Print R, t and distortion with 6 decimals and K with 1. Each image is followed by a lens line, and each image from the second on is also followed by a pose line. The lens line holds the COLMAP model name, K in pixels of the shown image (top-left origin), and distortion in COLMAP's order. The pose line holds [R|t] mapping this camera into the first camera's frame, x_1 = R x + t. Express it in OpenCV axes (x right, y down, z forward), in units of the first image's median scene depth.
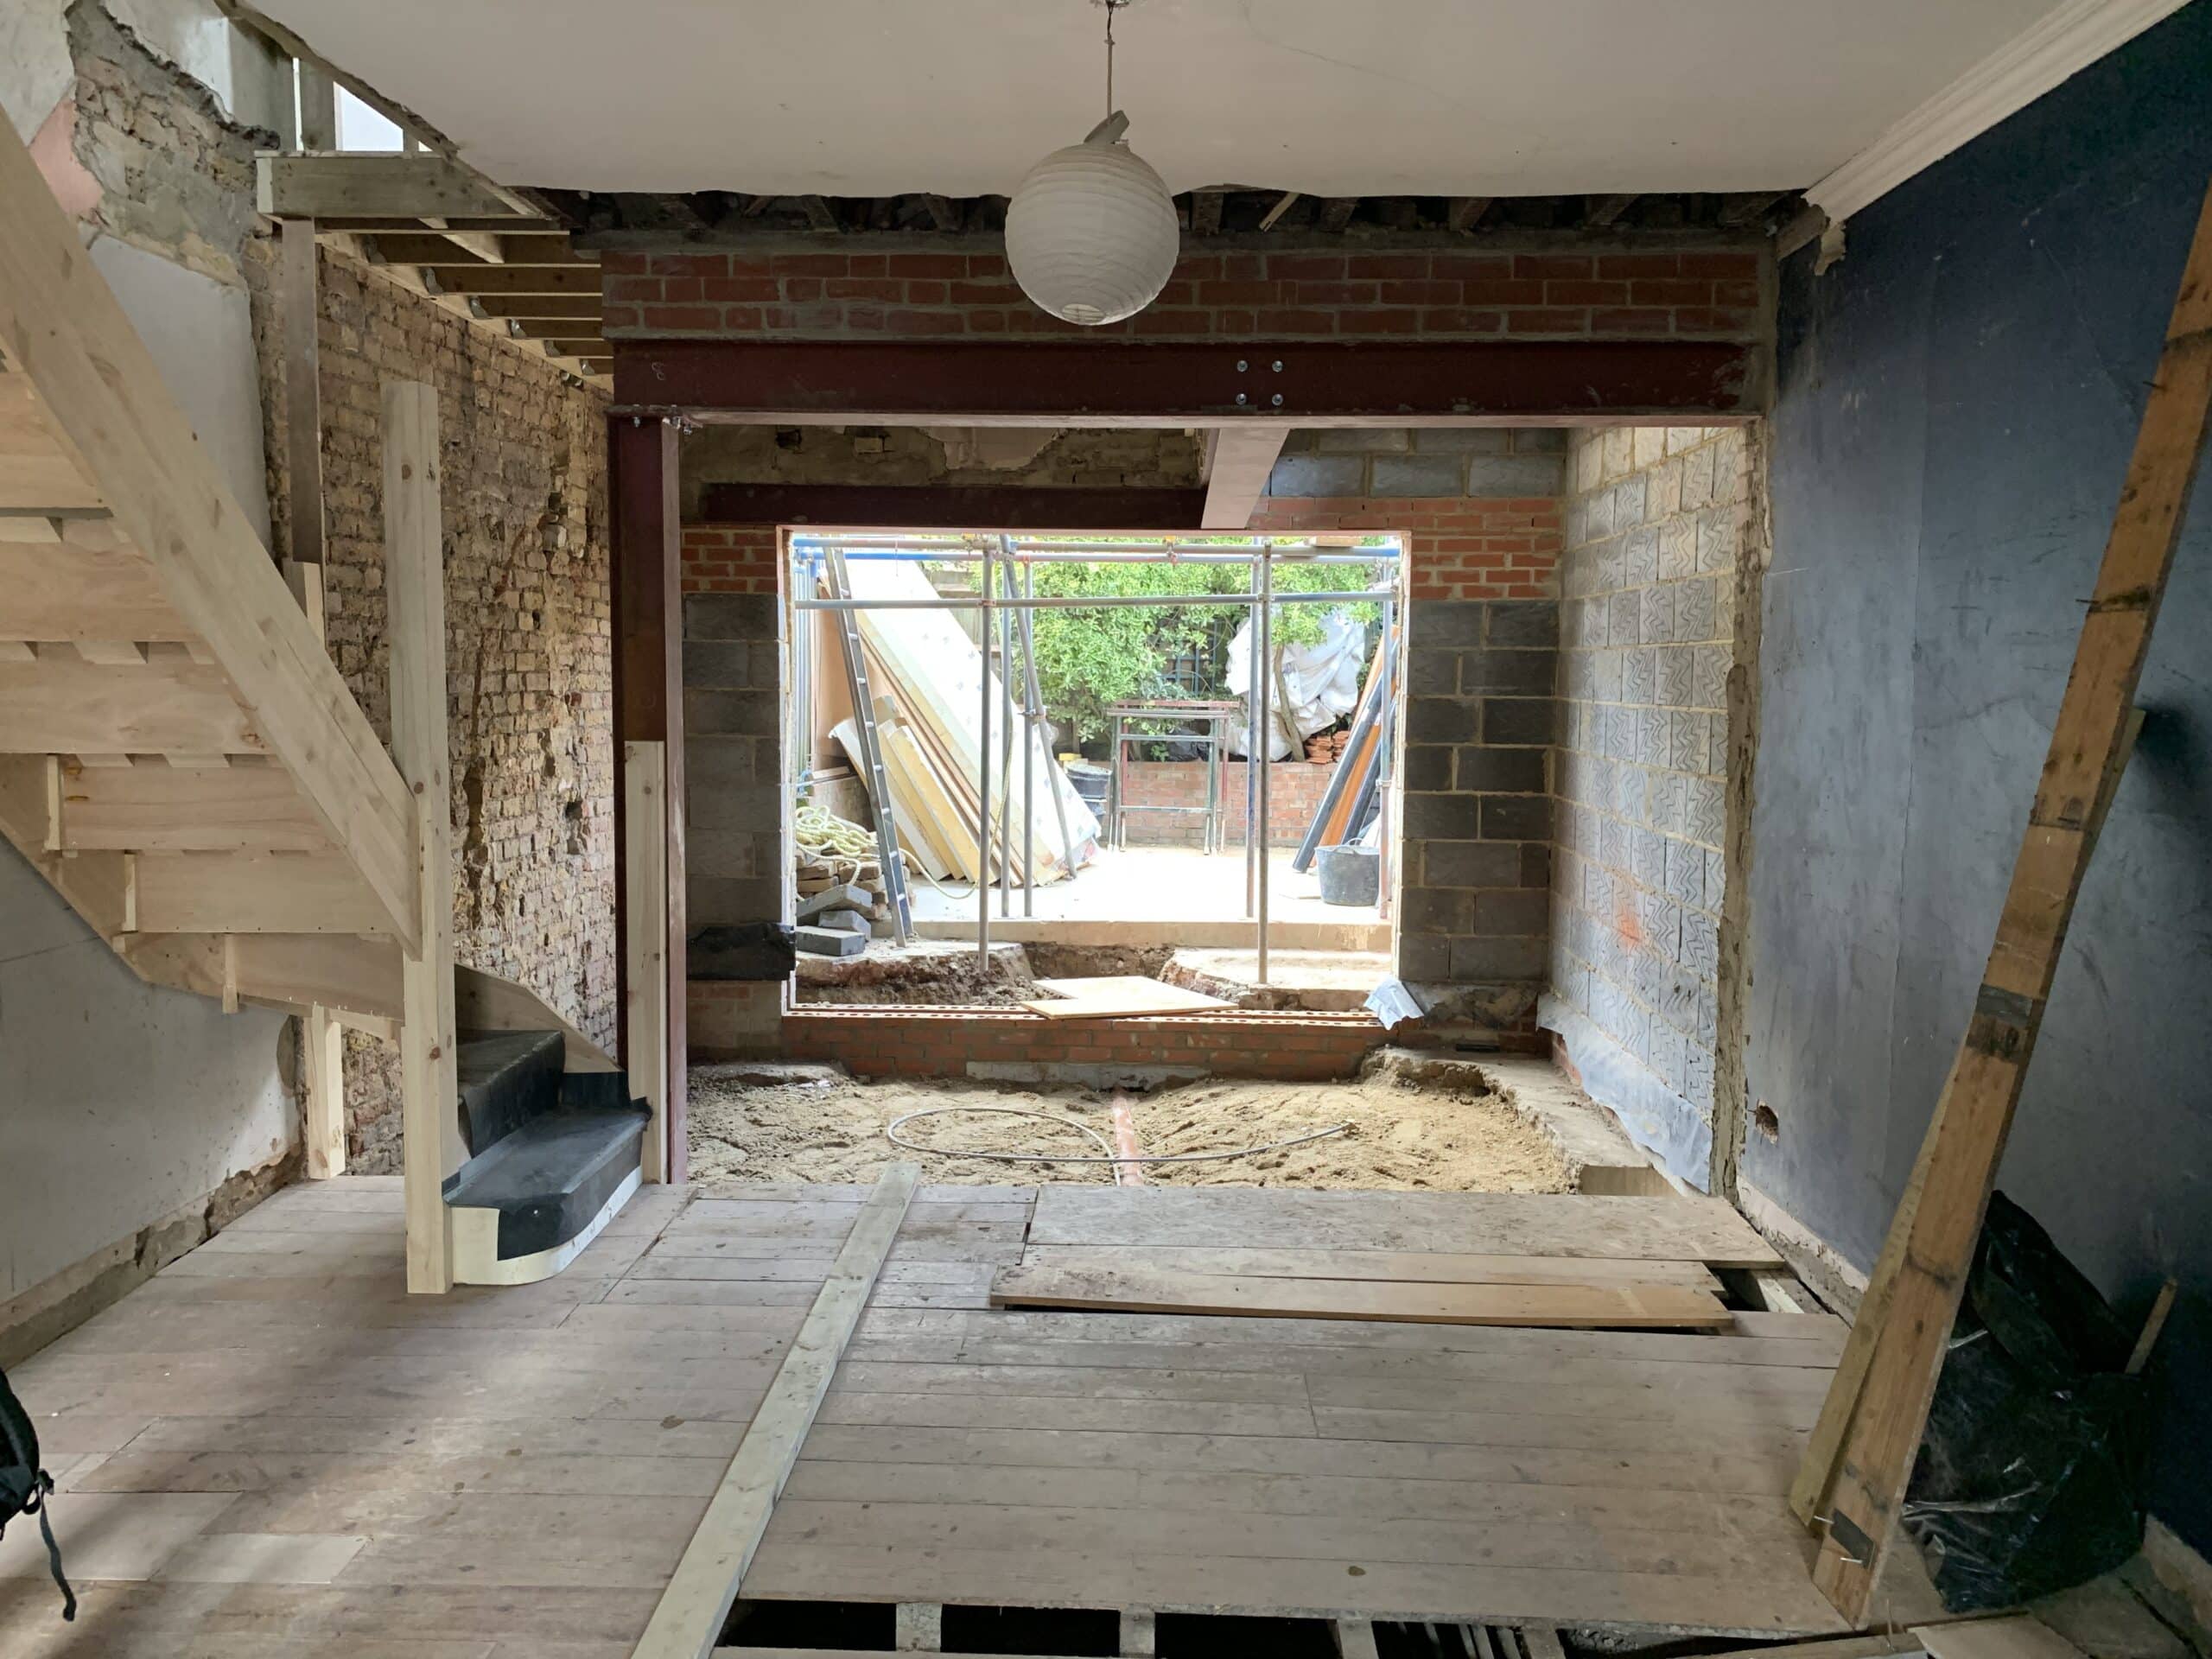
lens RADIAL K [[1666.4, 0, 1106.0], [0, 1666.4, 829.5], [0, 0, 1]] dist [0.005634, -0.000233]
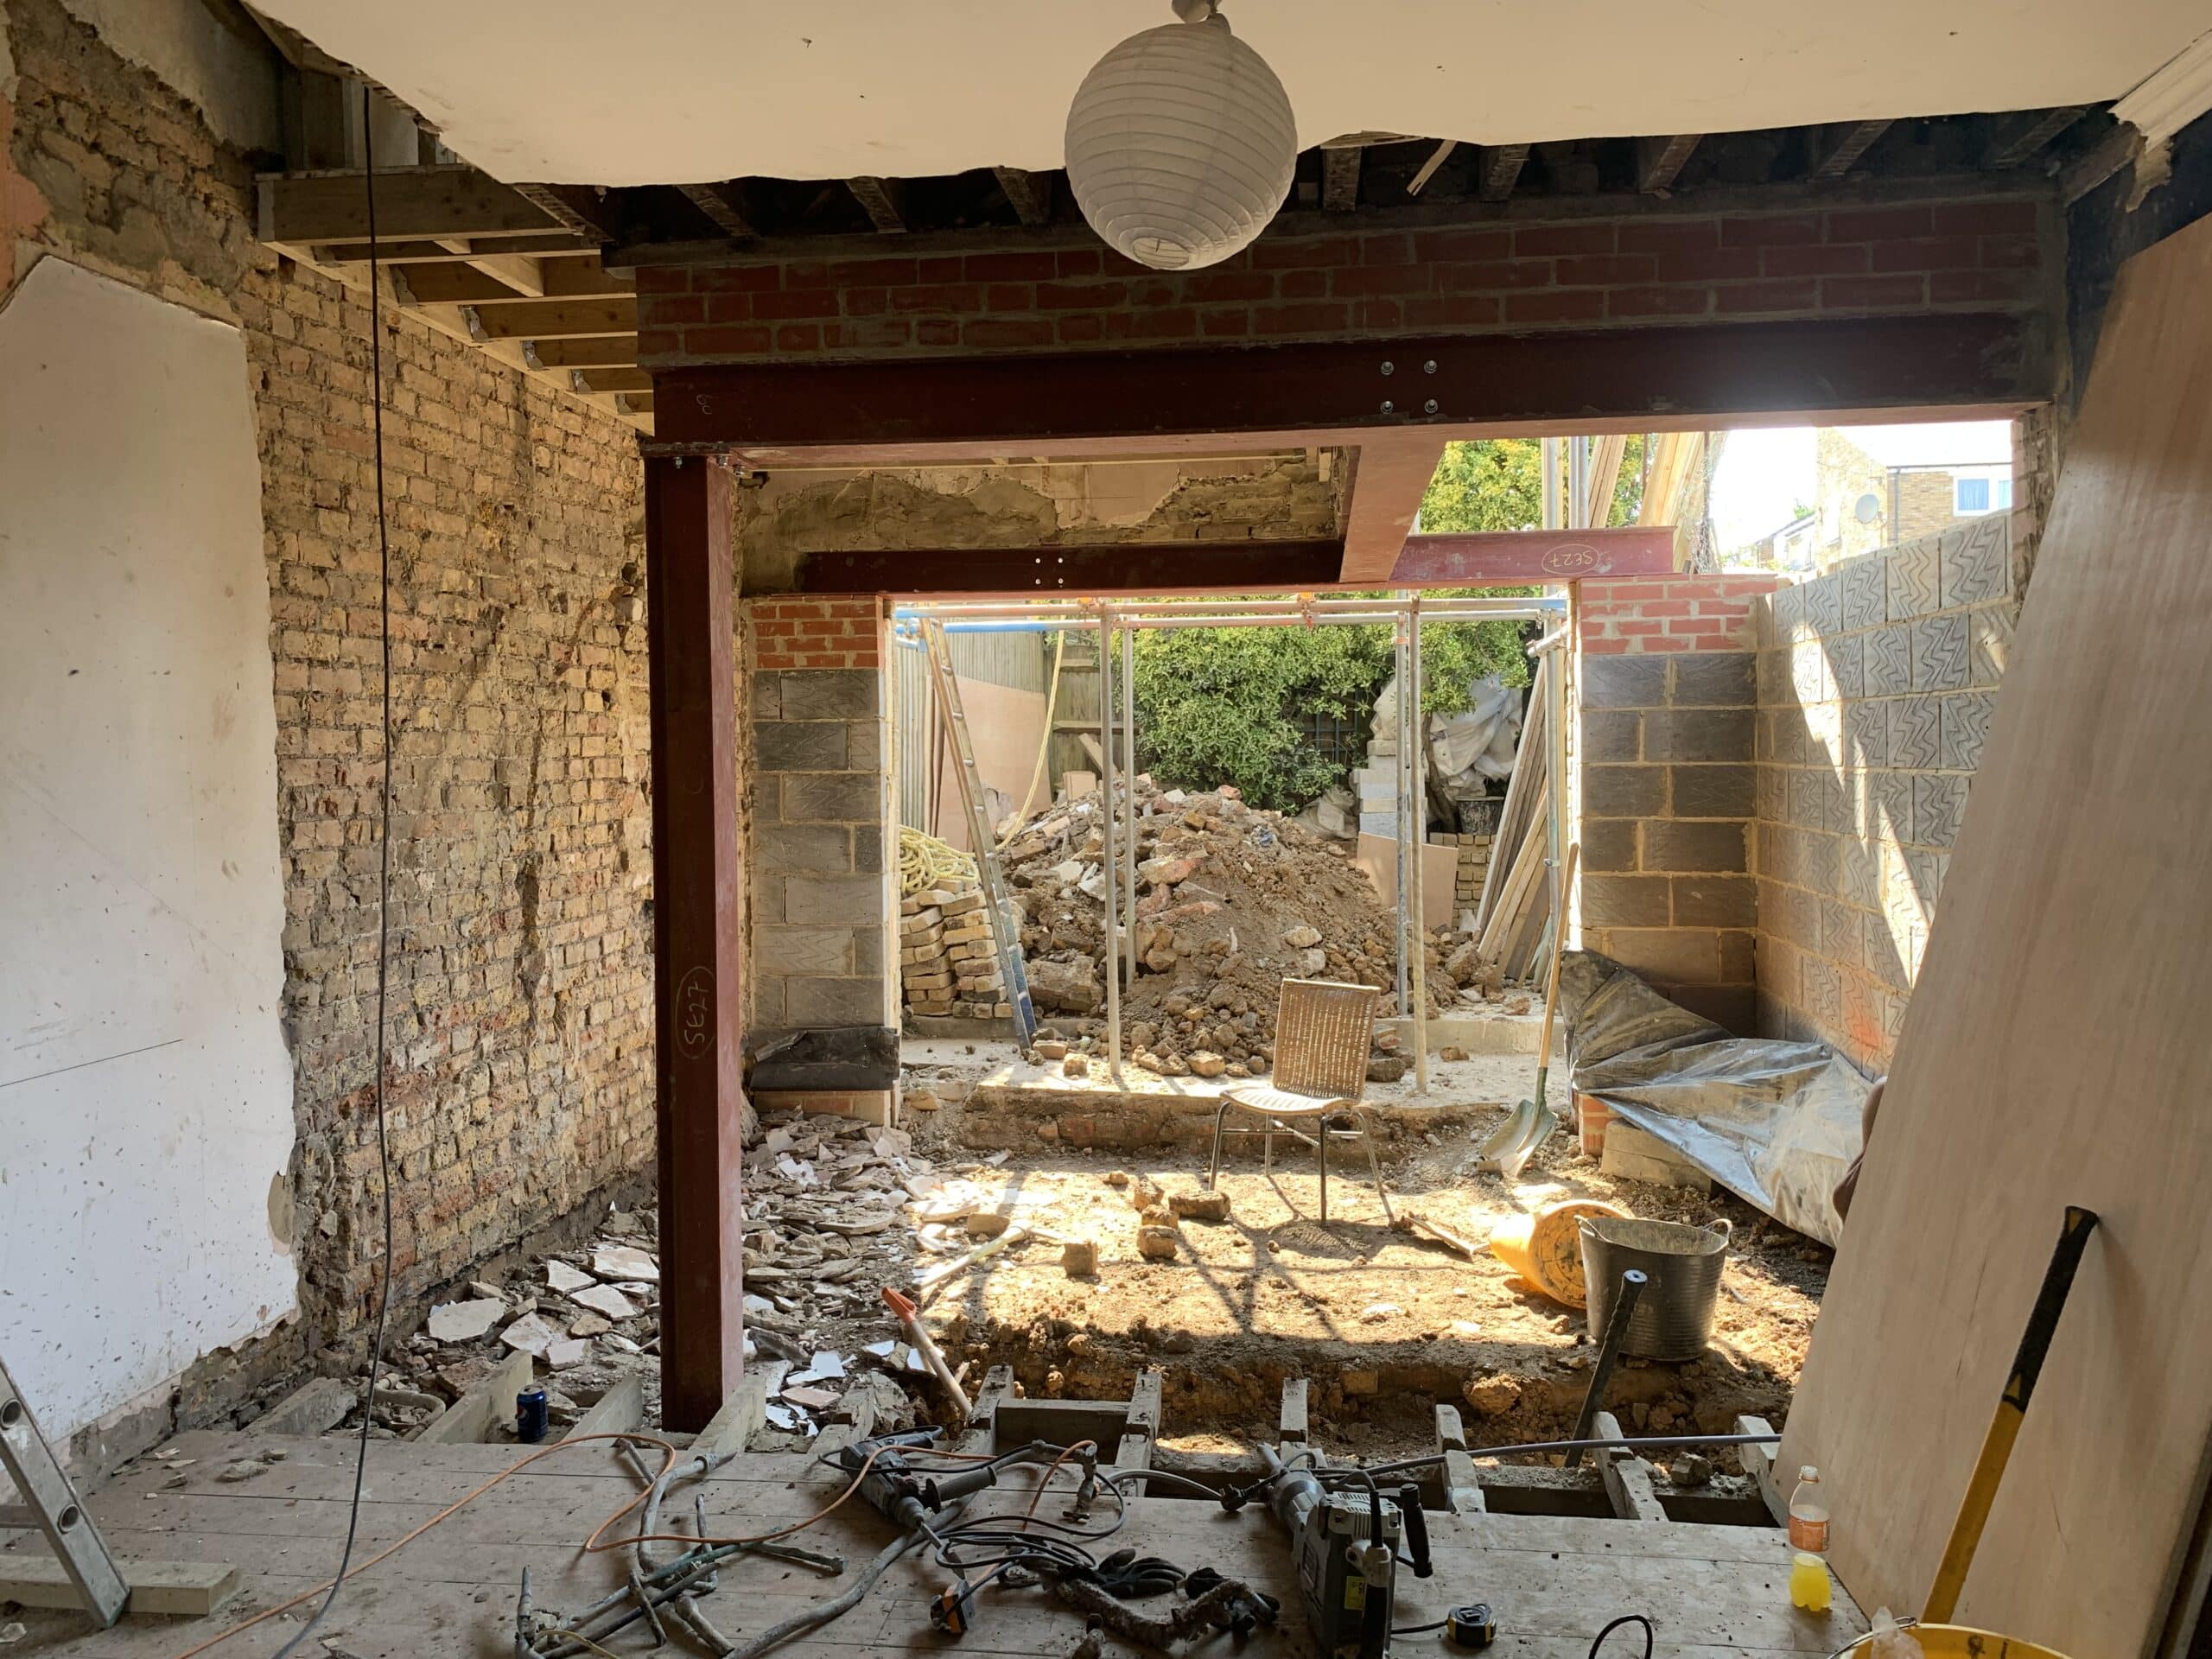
lens RADIAL K [[1688.4, 0, 1098.4], [0, 1688.4, 807.0], [0, 0, 1]] dist [0.103414, -0.149634]
pose [[0.996070, -0.018963, -0.086518, 0.005405], [0.013567, 0.997950, -0.062544, -0.006229], [0.087527, 0.061124, 0.994285, 0.109896]]
